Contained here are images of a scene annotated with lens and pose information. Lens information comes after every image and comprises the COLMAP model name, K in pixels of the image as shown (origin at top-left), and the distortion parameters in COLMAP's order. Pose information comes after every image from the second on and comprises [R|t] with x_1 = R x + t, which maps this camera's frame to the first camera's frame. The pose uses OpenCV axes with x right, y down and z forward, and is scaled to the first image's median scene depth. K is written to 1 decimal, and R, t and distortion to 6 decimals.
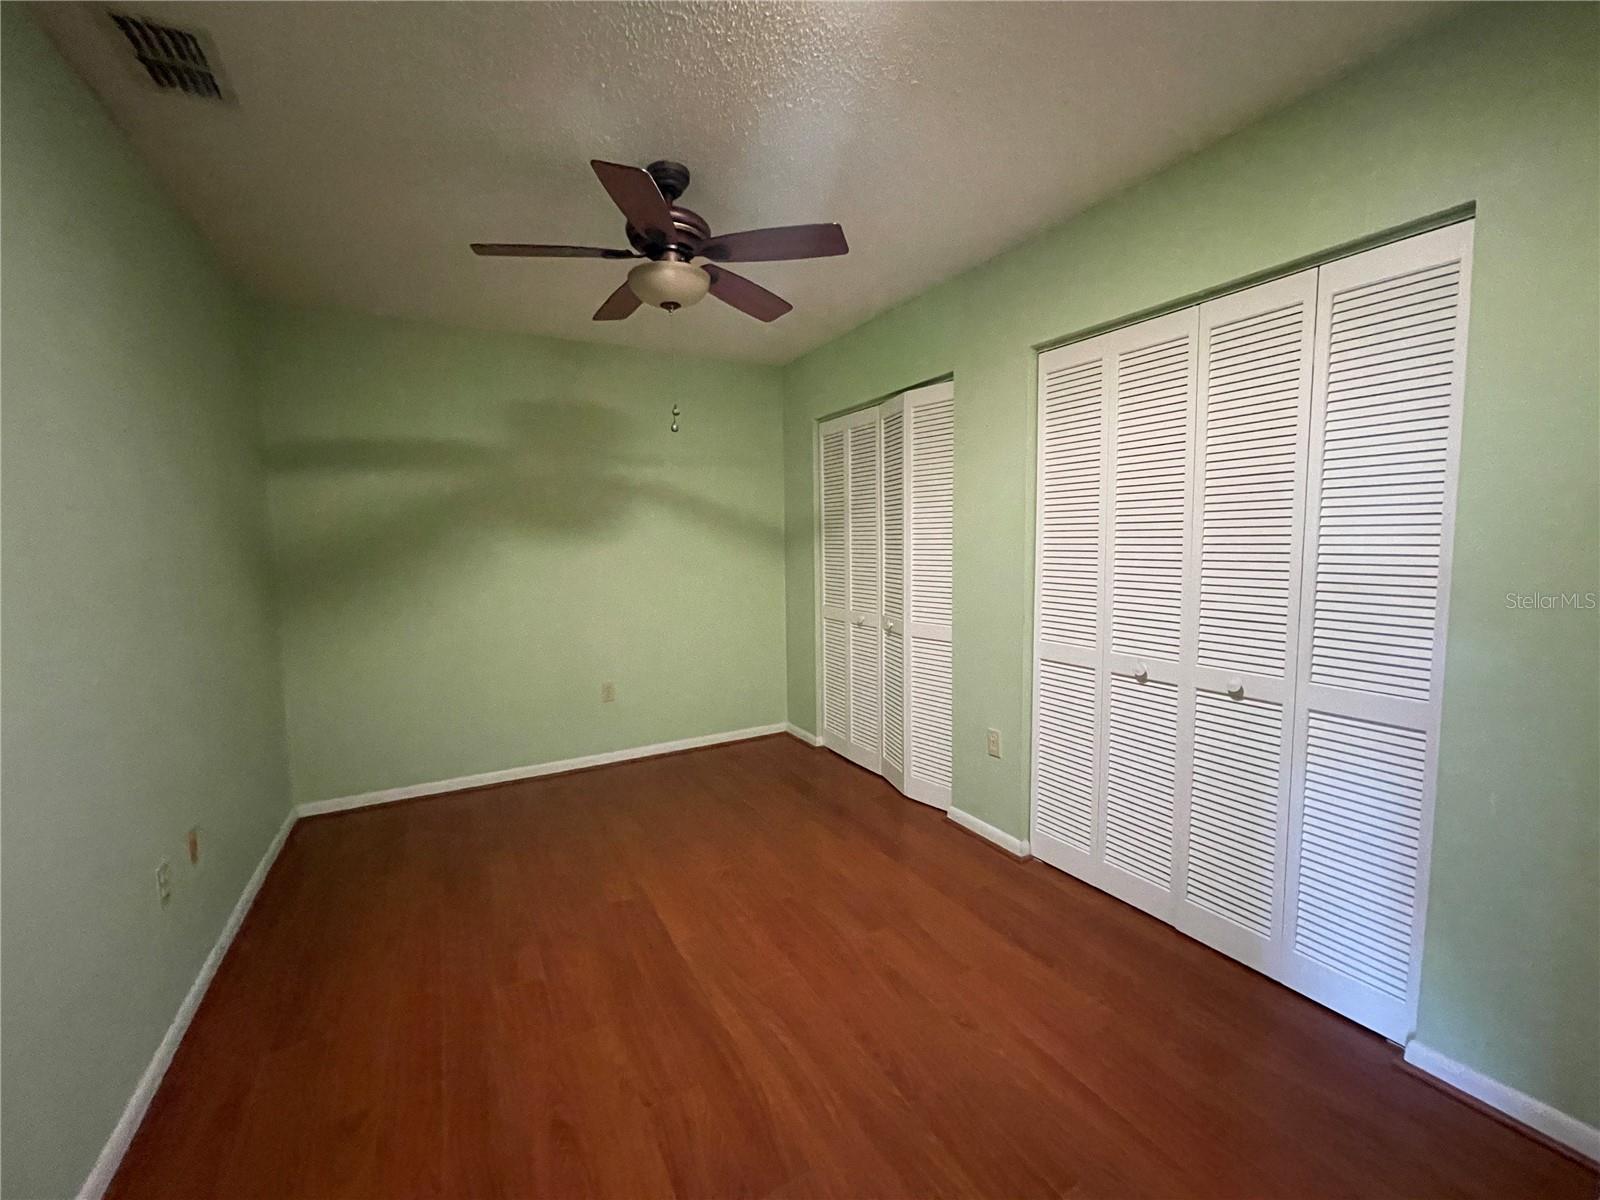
lens RADIAL K [[649.5, 0, 798.7], [0, 649.5, 595.5], [0, 0, 1]] dist [0.001447, 0.001229]
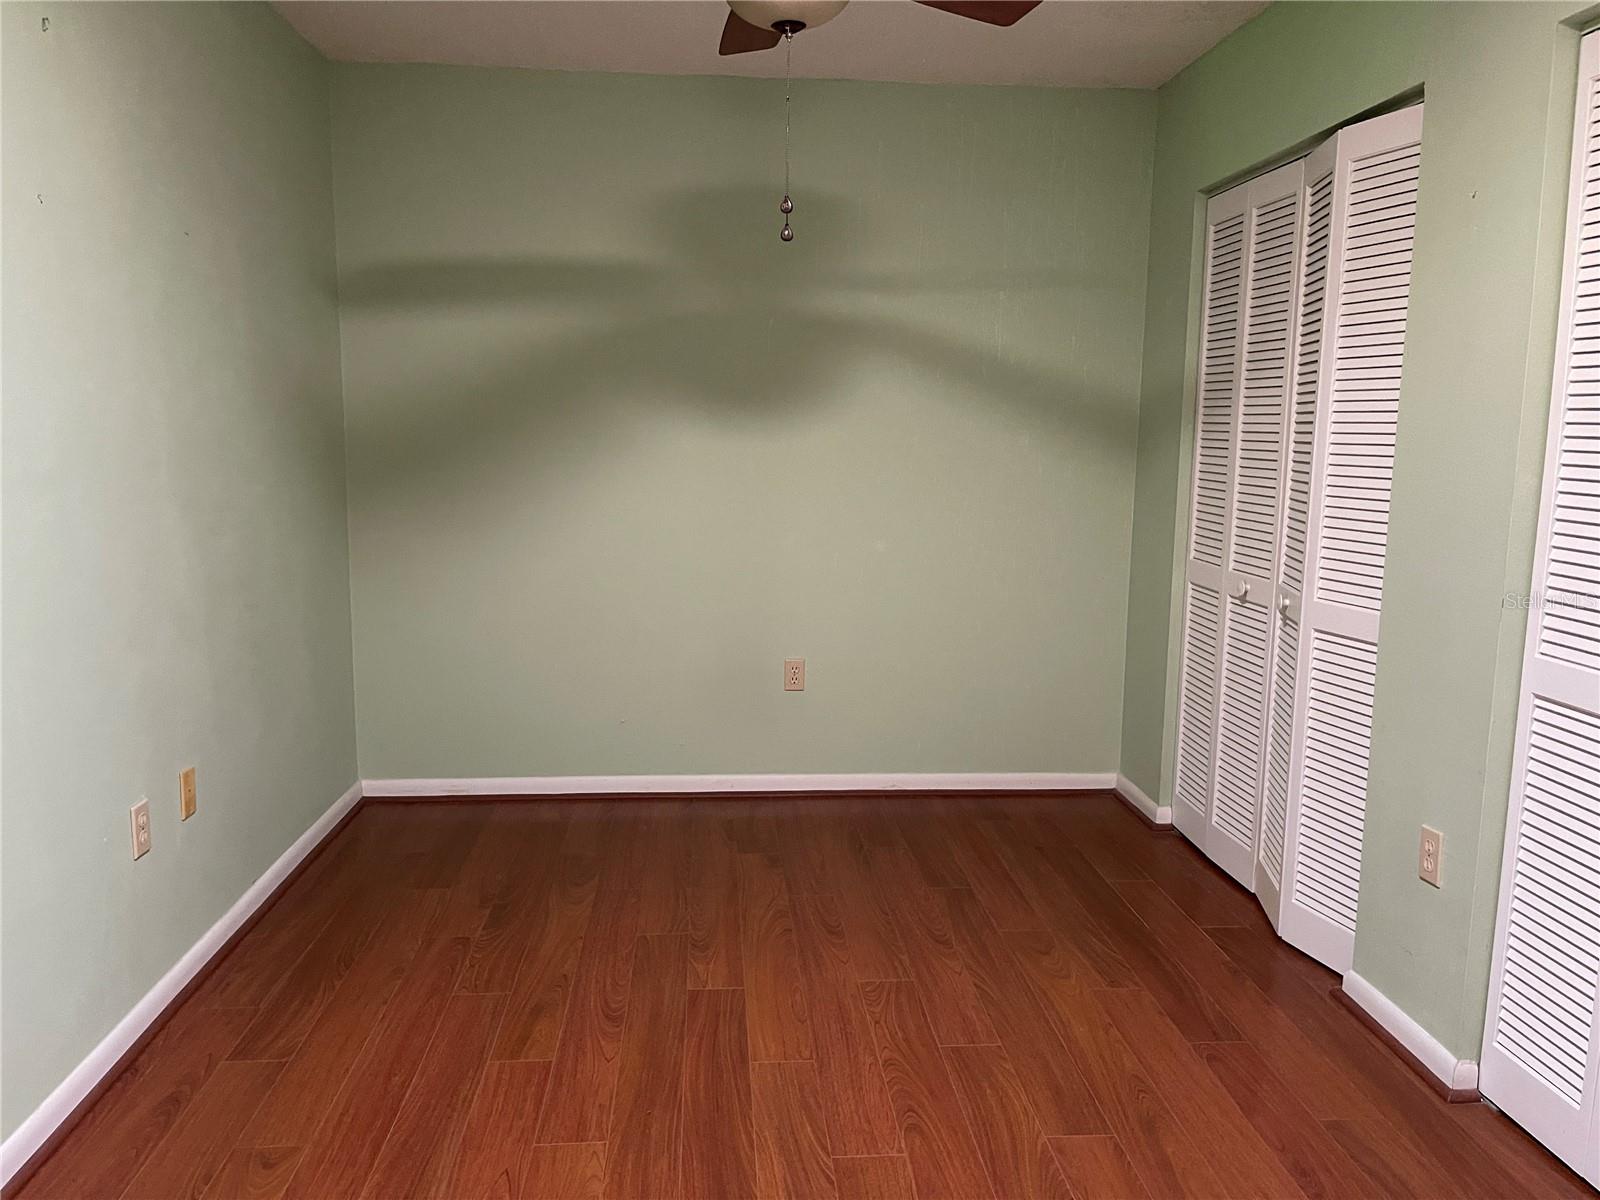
lens RADIAL K [[1229.5, 0, 797.1], [0, 1229.5, 606.3], [0, 0, 1]] dist [0.032214, -0.024610]
pose [[0.909125, 0.087257, -0.407281, 0.192720], [-0.061872, 0.995253, 0.075118, -0.000811], [0.411902, -0.043092, 0.910209, -0.032849]]
